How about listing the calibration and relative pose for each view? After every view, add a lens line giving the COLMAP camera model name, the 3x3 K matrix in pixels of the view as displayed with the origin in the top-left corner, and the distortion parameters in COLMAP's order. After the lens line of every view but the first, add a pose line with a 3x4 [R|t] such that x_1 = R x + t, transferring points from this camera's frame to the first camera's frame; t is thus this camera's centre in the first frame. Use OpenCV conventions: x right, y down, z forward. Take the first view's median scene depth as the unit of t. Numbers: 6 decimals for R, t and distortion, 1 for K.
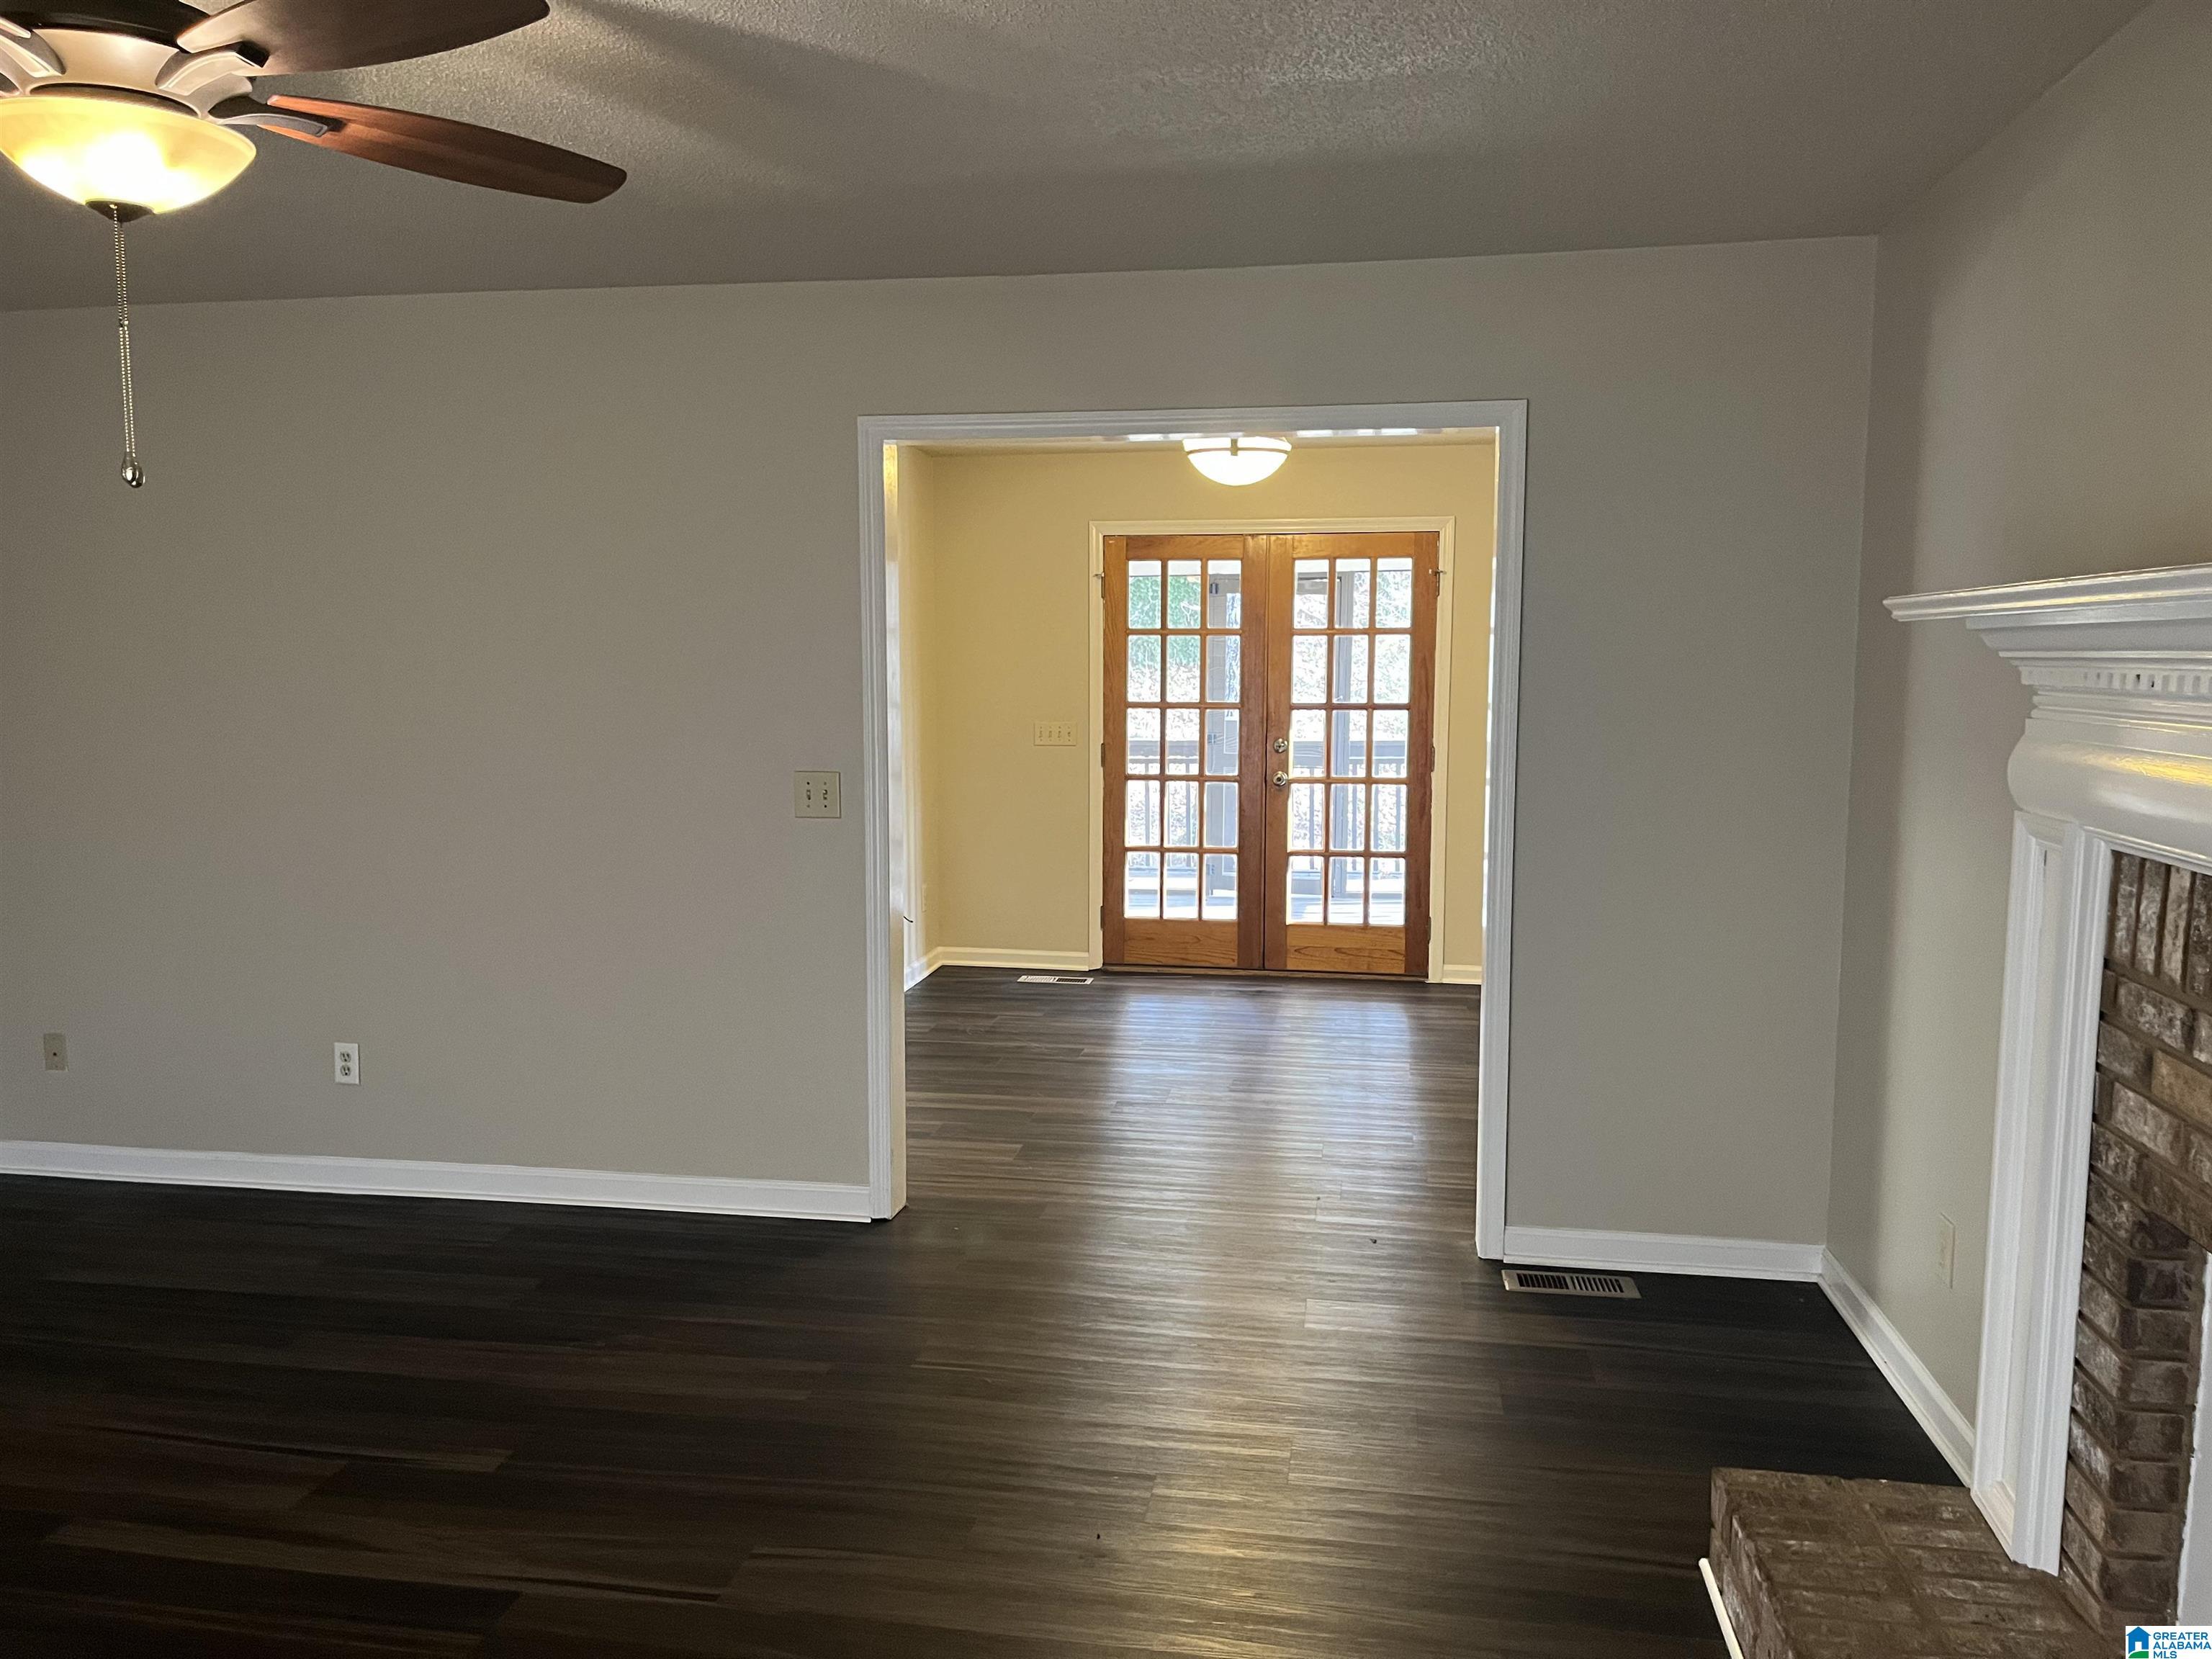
lens RADIAL K [[1650.4, 0, 1106.0], [0, 1650.4, 829.5], [0, 0, 1]] dist [0.045261, -0.039392]
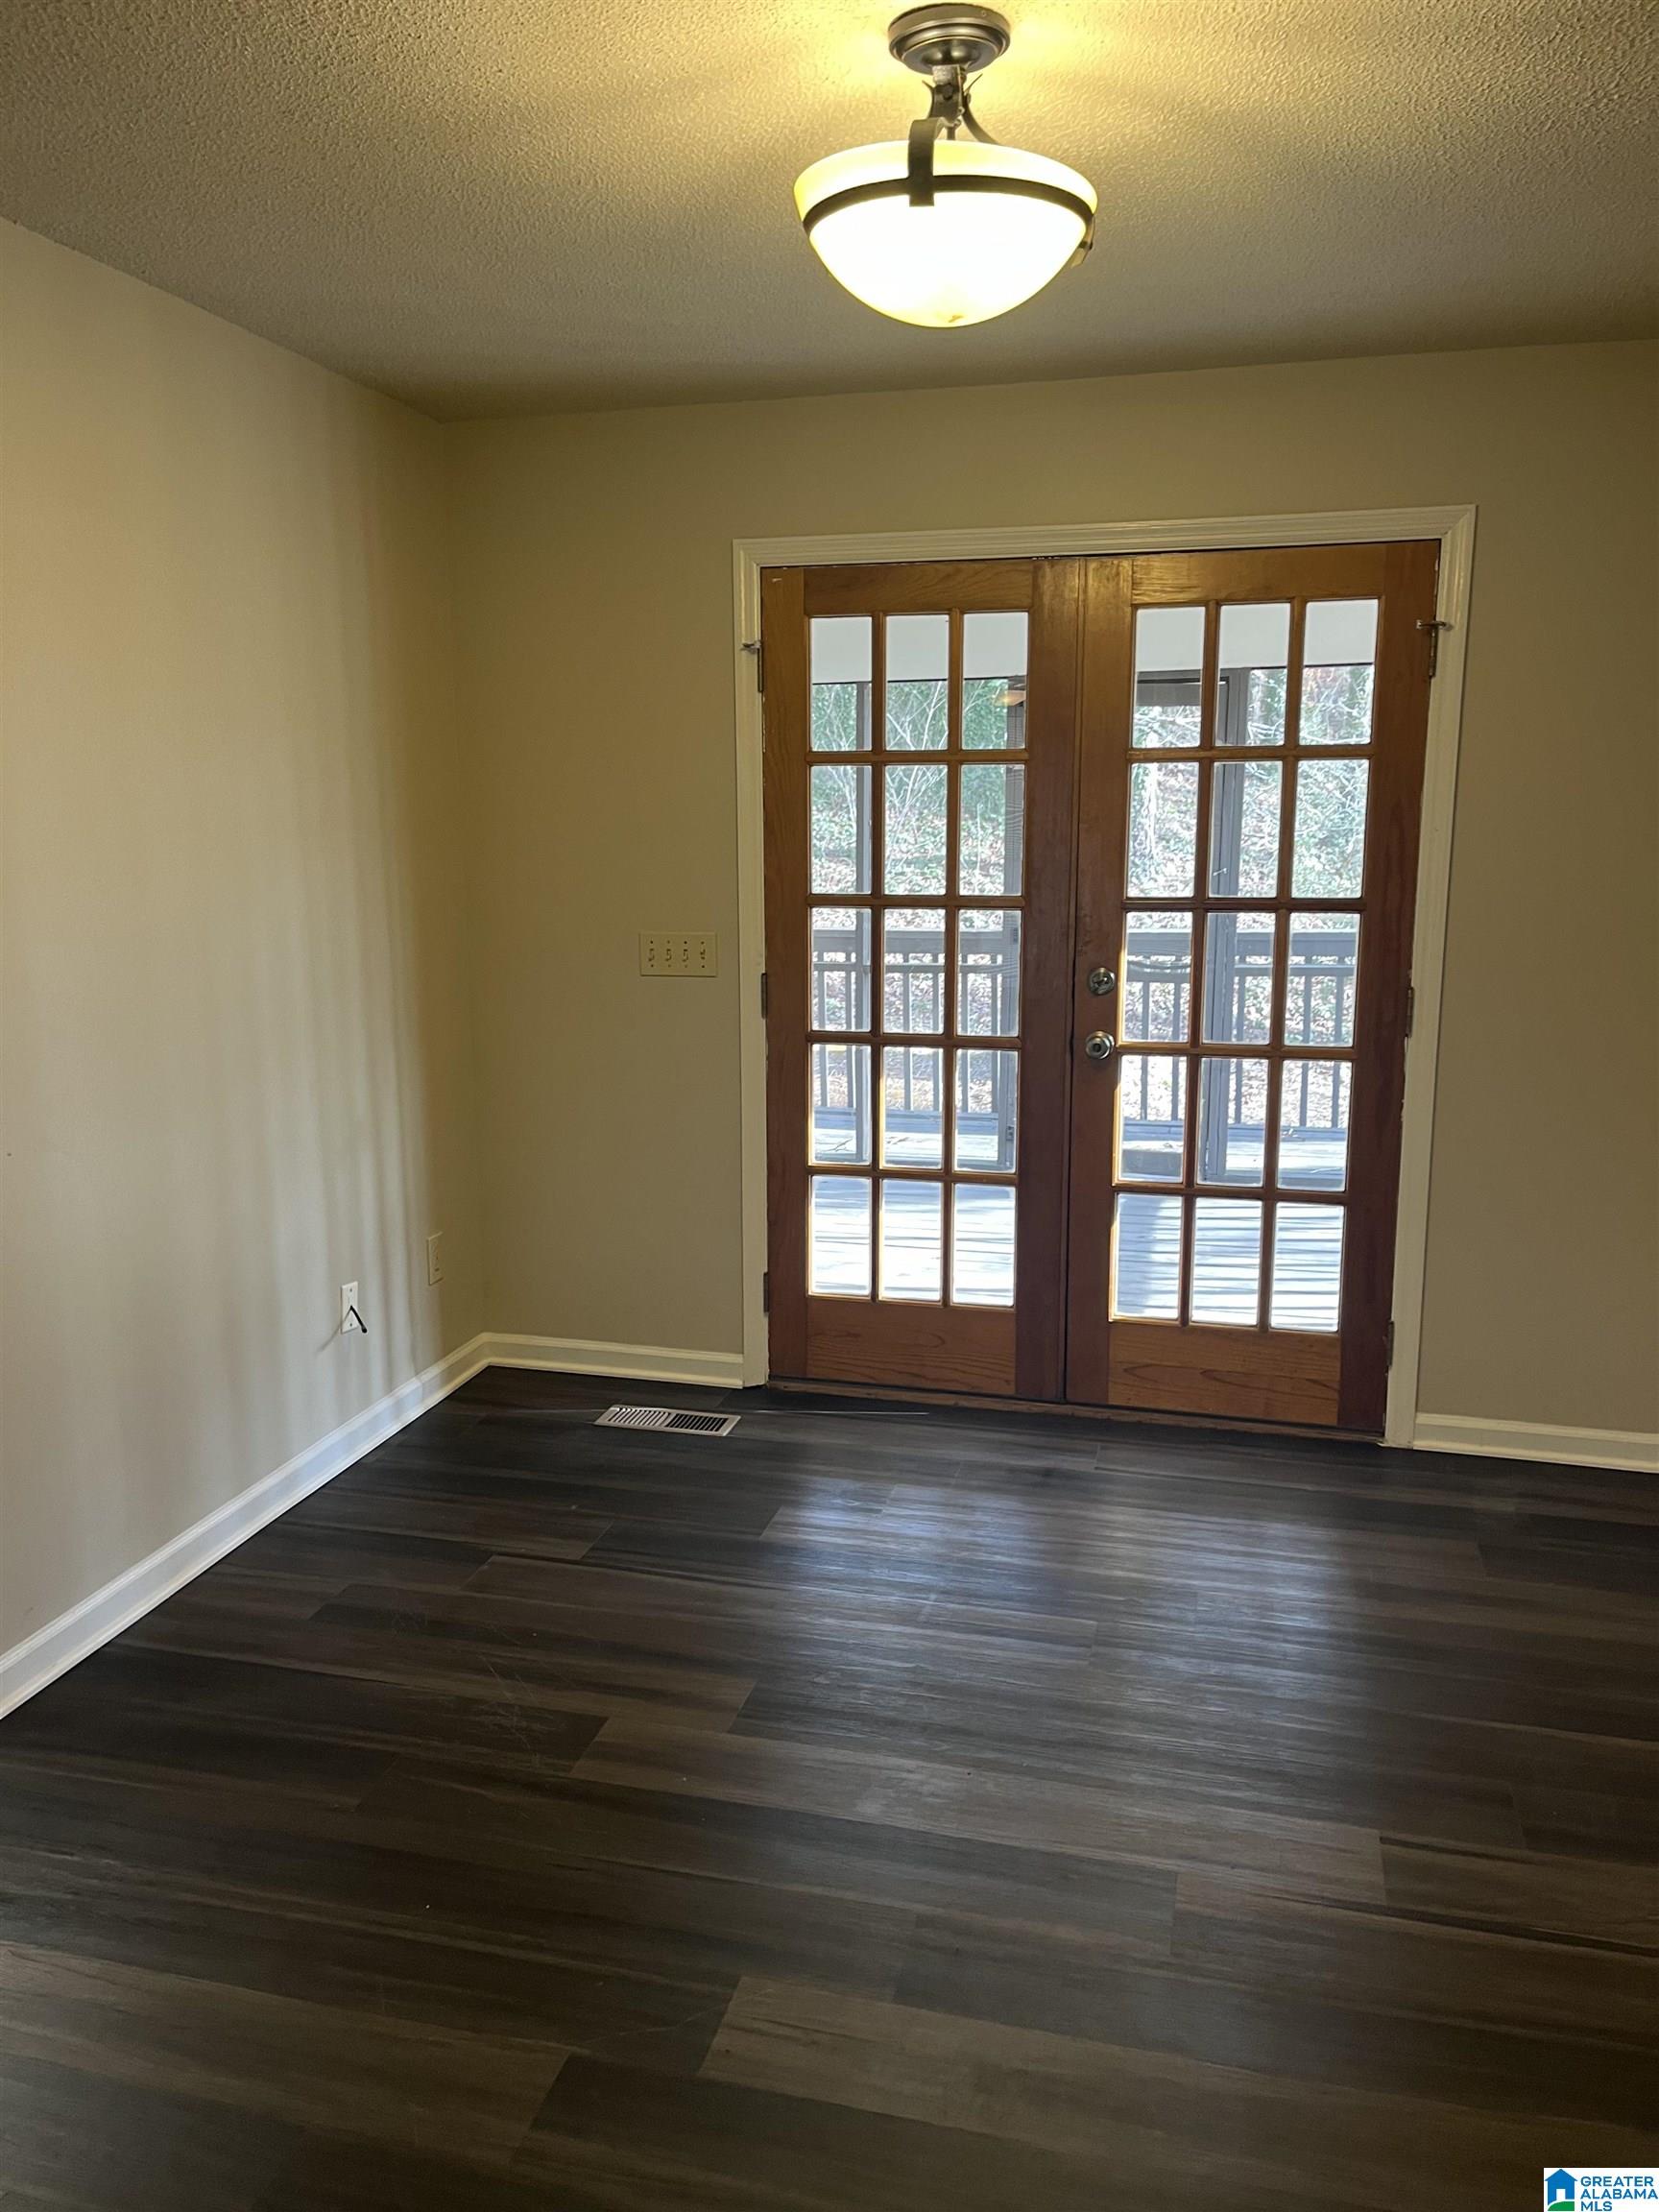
lens RADIAL K [[1650.4, 0, 829.5], [0, 1650.4, 1106.0], [0, 0, 1]] dist [0.045261, -0.039392]
pose [[0.996541, 0.008799, -0.082640, 0.063733], [-0.001387, 0.996002, 0.089320, -0.057618], [0.083095, -0.088896, 0.992569, 0.477071]]
